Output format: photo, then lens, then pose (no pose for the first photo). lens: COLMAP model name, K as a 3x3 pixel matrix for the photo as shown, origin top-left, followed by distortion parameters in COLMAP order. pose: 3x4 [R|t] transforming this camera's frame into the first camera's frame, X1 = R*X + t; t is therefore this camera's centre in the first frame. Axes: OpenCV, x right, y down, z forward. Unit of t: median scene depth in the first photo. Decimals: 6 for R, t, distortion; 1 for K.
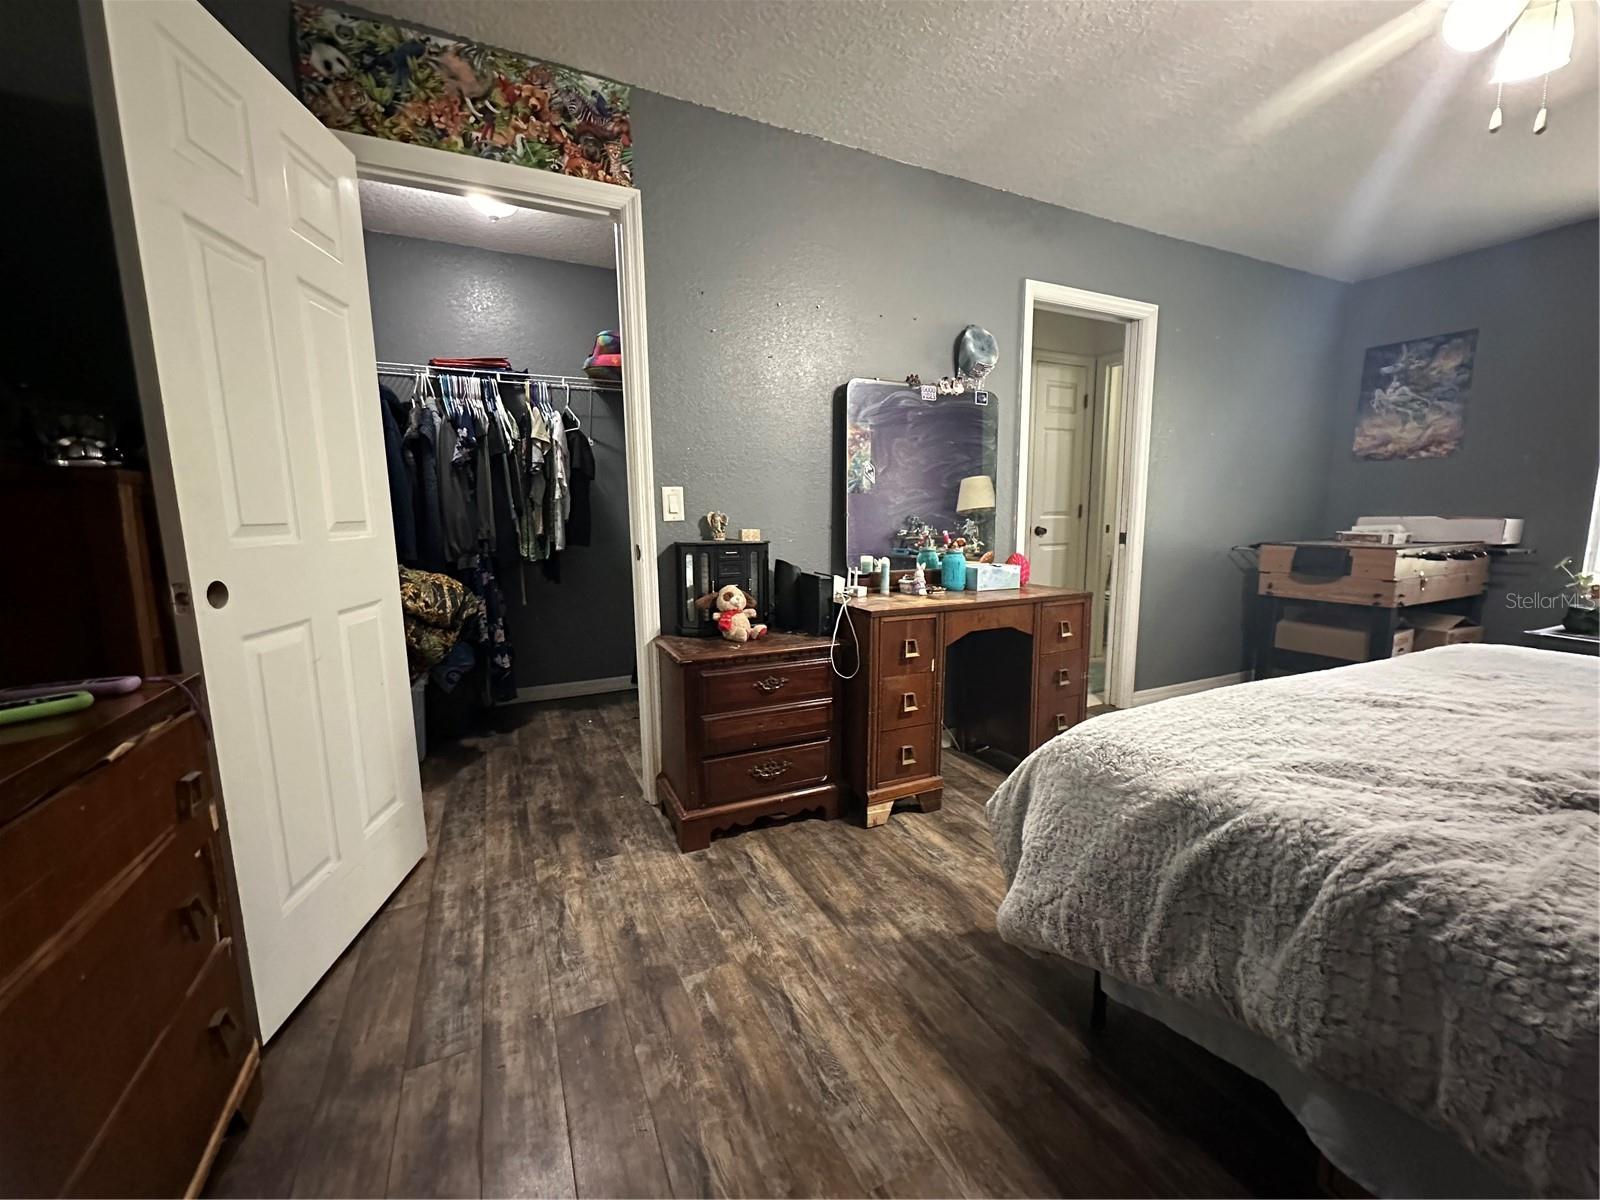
lens RADIAL K [[634.4, 0, 802.1], [0, 634.4, 599.5], [0, 0, 1]] dist [-0.002978, -0.000584]
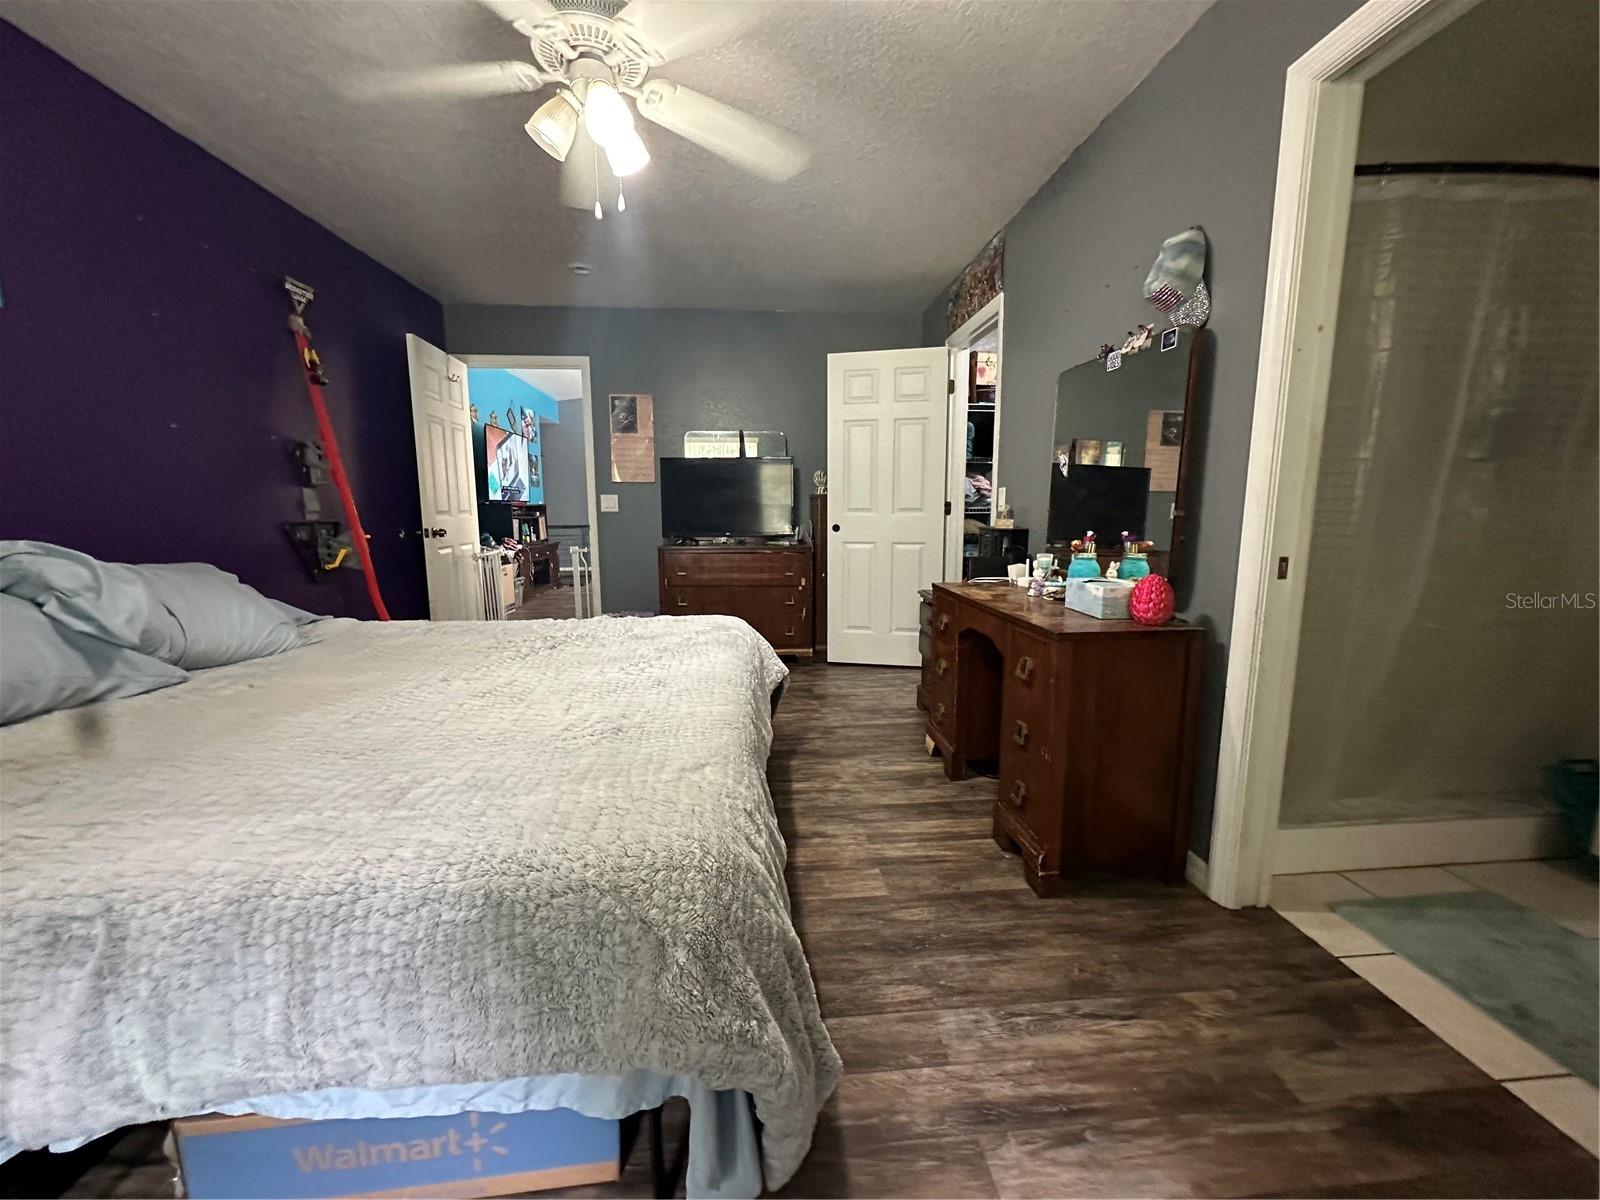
lens RADIAL K [[634.4, 0, 802.1], [0, 634.4, 599.5], [0, 0, 1]] dist [-0.002978, -0.000584]
pose [[-0.357649, 0.146189, -0.922343, 1.418819], [-0.121300, 0.972031, 0.201100, -0.178951], [0.925944, 0.183804, -0.329914, 1.193023]]
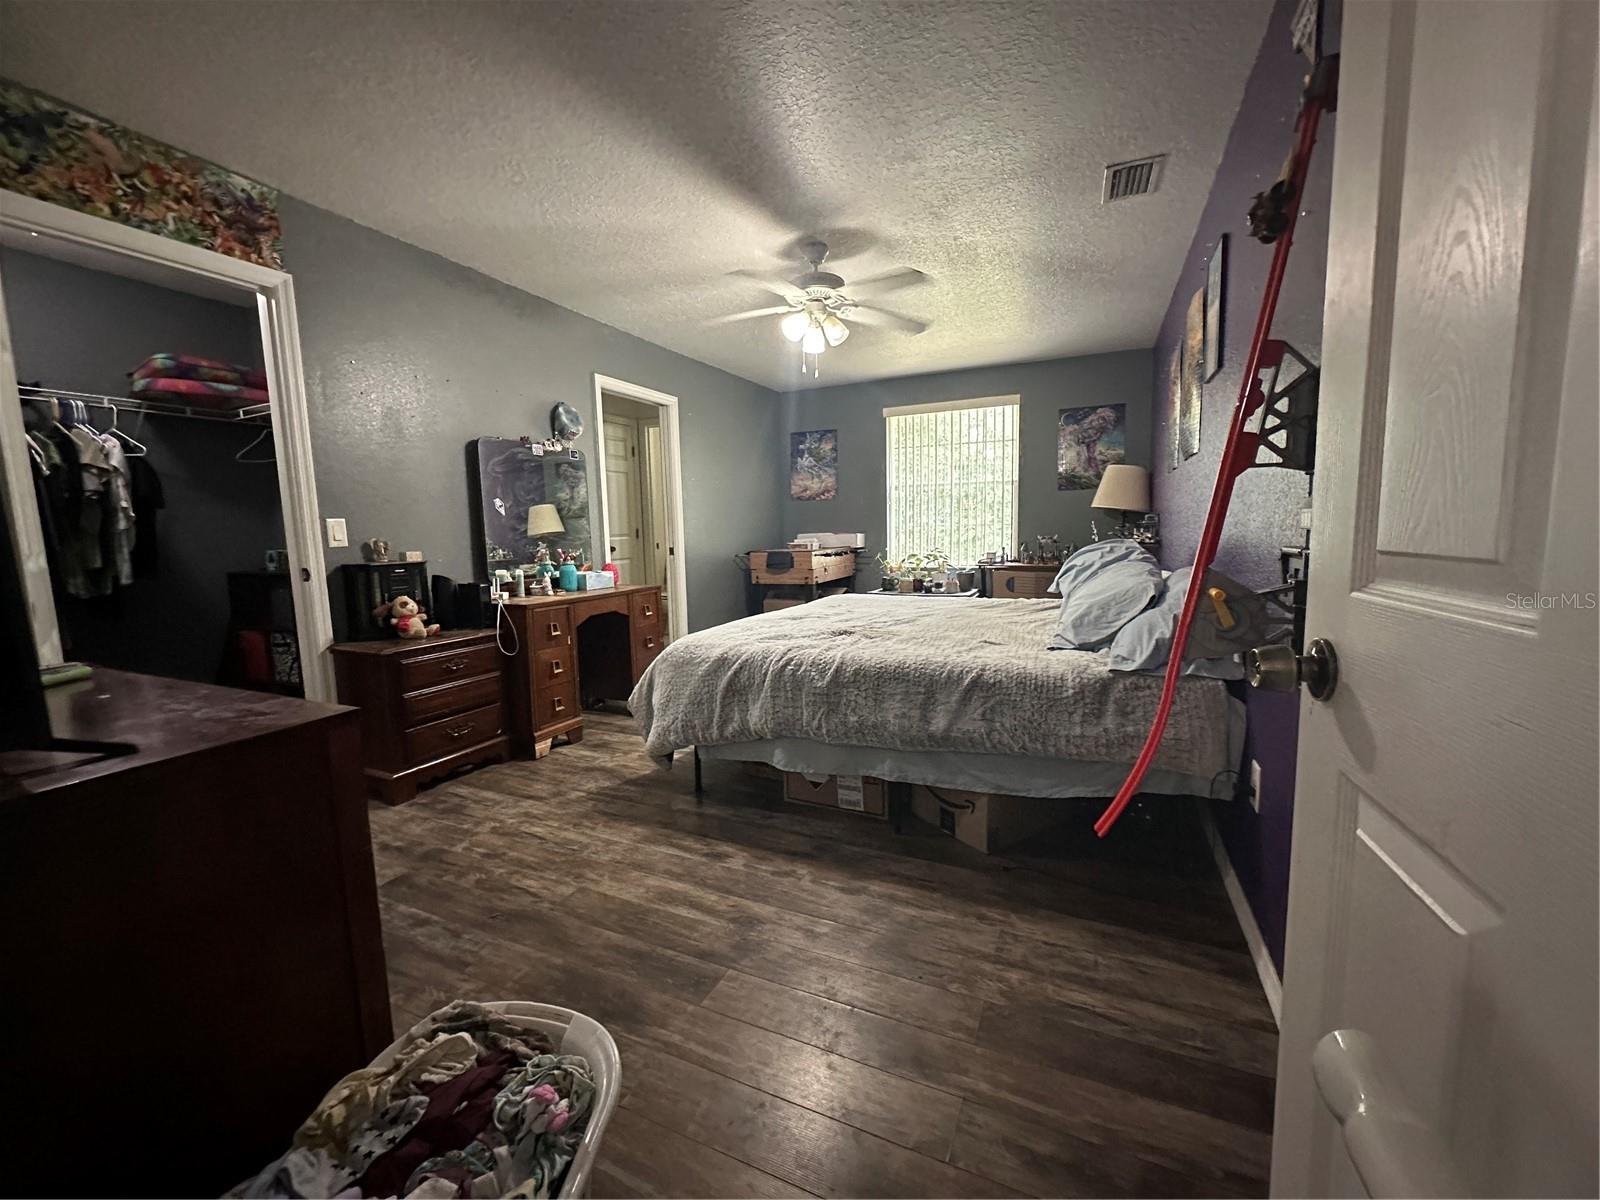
lens RADIAL K [[634.4, 0, 802.1], [0, 634.4, 599.5], [0, 0, 1]] dist [-0.002978, -0.000584]
pose [[0.769550, -0.081799, 0.633327, -0.321291], [0.104314, 0.994543, 0.001702, 0.069532], [-0.630010, 0.064755, 0.773883, -0.509553]]
